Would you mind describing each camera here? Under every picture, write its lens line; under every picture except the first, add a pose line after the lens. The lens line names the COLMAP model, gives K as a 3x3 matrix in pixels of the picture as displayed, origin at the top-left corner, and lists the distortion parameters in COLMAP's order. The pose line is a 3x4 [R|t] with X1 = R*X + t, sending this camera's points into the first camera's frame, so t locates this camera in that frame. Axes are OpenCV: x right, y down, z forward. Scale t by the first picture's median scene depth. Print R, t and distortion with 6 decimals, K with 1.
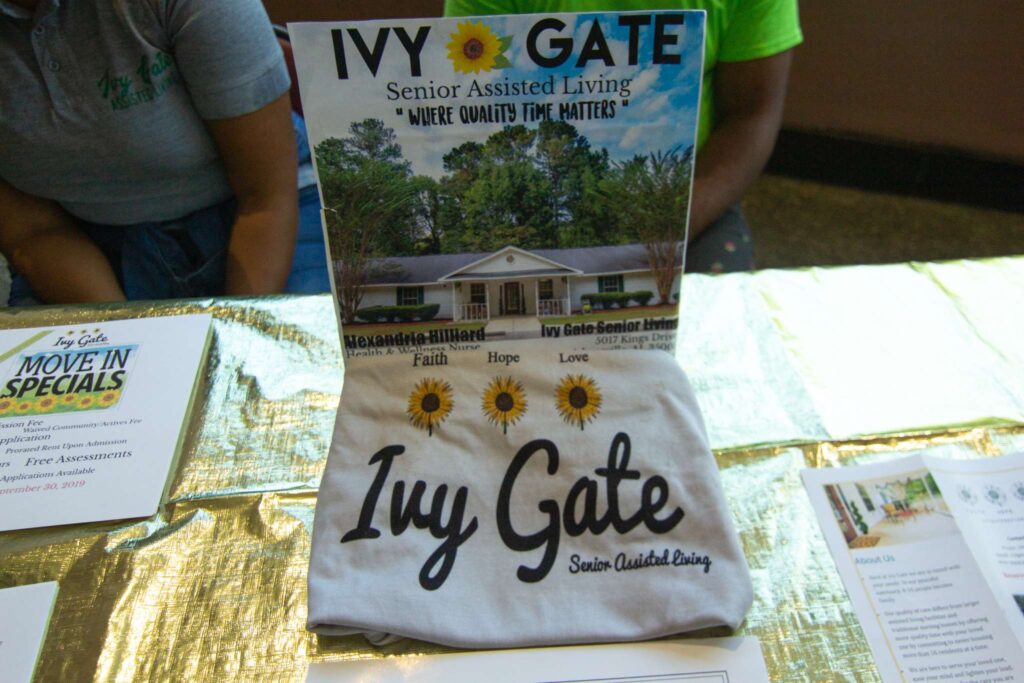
lens RADIAL K [[722.2, 0, 511.5], [0, 722.2, 368.5], [0, 0, 1]] dist [-0.008390, -0.010730]
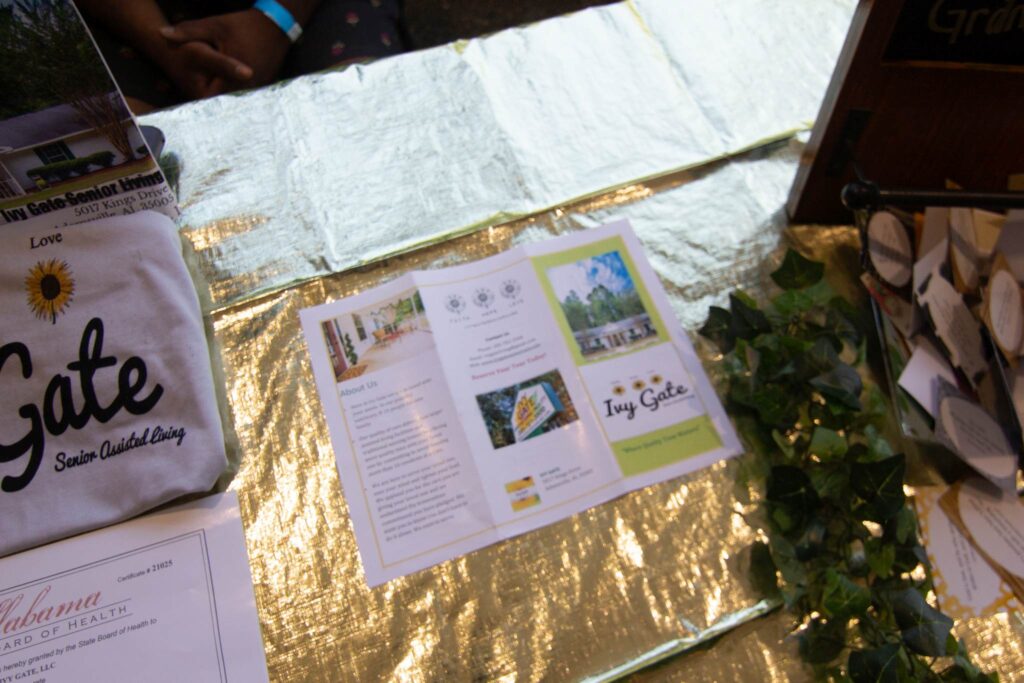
lens RADIAL K [[722.2, 0, 511.5], [0, 722.2, 368.5], [0, 0, 1]] dist [-0.008390, -0.010730]
pose [[0.964825, -0.223641, 0.138191, 0.551197], [0.162237, 0.920141, 0.356397, -0.104976], [-0.206861, -0.321441, 0.924059, -0.037183]]
